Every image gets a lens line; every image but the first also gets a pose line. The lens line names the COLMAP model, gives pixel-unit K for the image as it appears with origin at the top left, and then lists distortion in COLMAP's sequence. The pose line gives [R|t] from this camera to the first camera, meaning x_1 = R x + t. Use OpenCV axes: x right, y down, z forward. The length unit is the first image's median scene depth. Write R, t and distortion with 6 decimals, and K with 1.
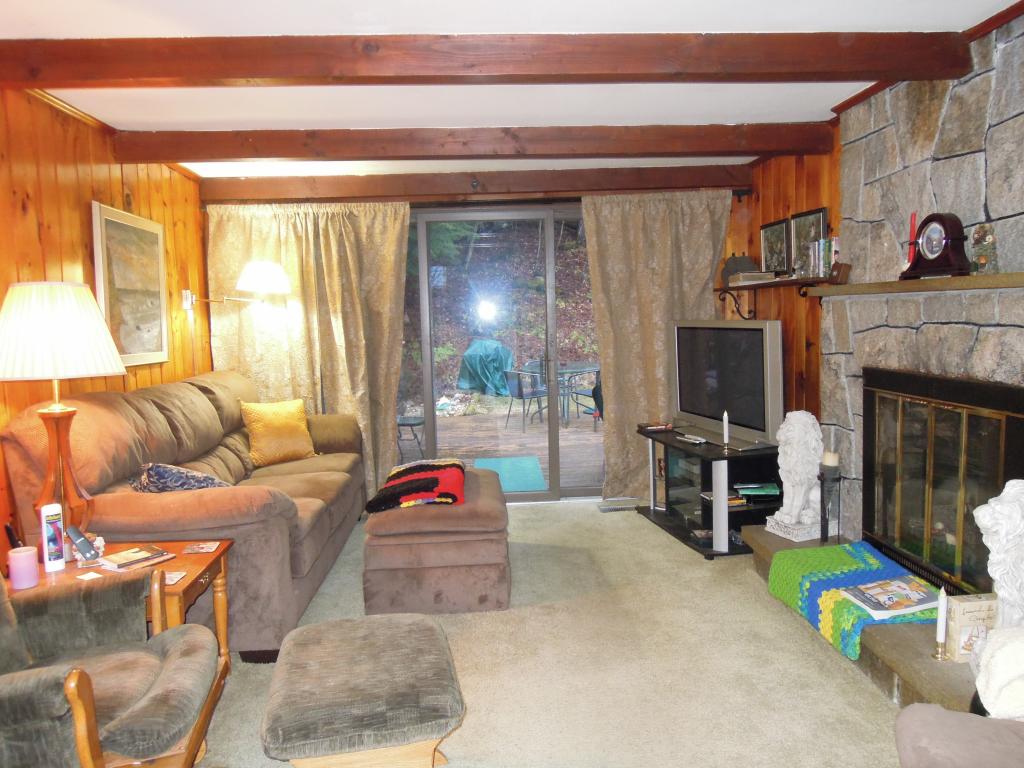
lens RADIAL K [[726.8, 0, 514.9], [0, 726.8, 385.2], [0, 0, 1]] dist [-0.021735, -0.000384]
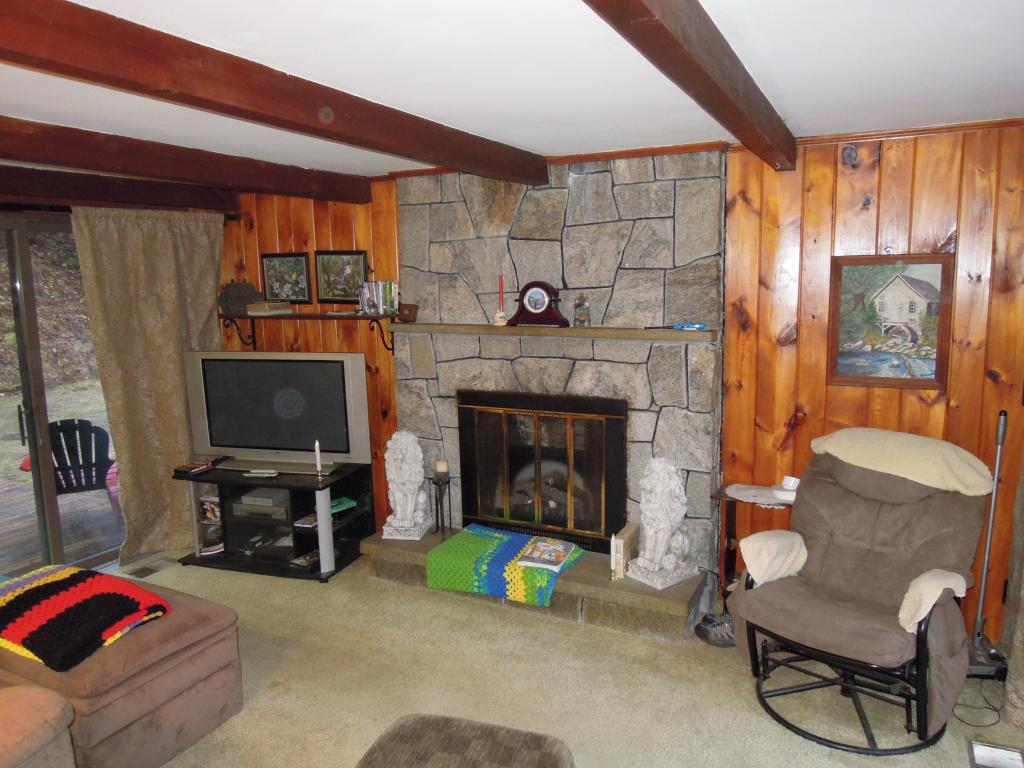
lens RADIAL K [[726.8, 0, 517.9], [0, 726.8, 387.0], [0, 0, 1]] dist [-0.021735, -0.000384]
pose [[0.498634, -0.109501, 0.859868, -0.547209], [0.086753, 0.993312, 0.076186, -0.114334], [-0.862460, 0.036607, 0.504799, 0.252224]]
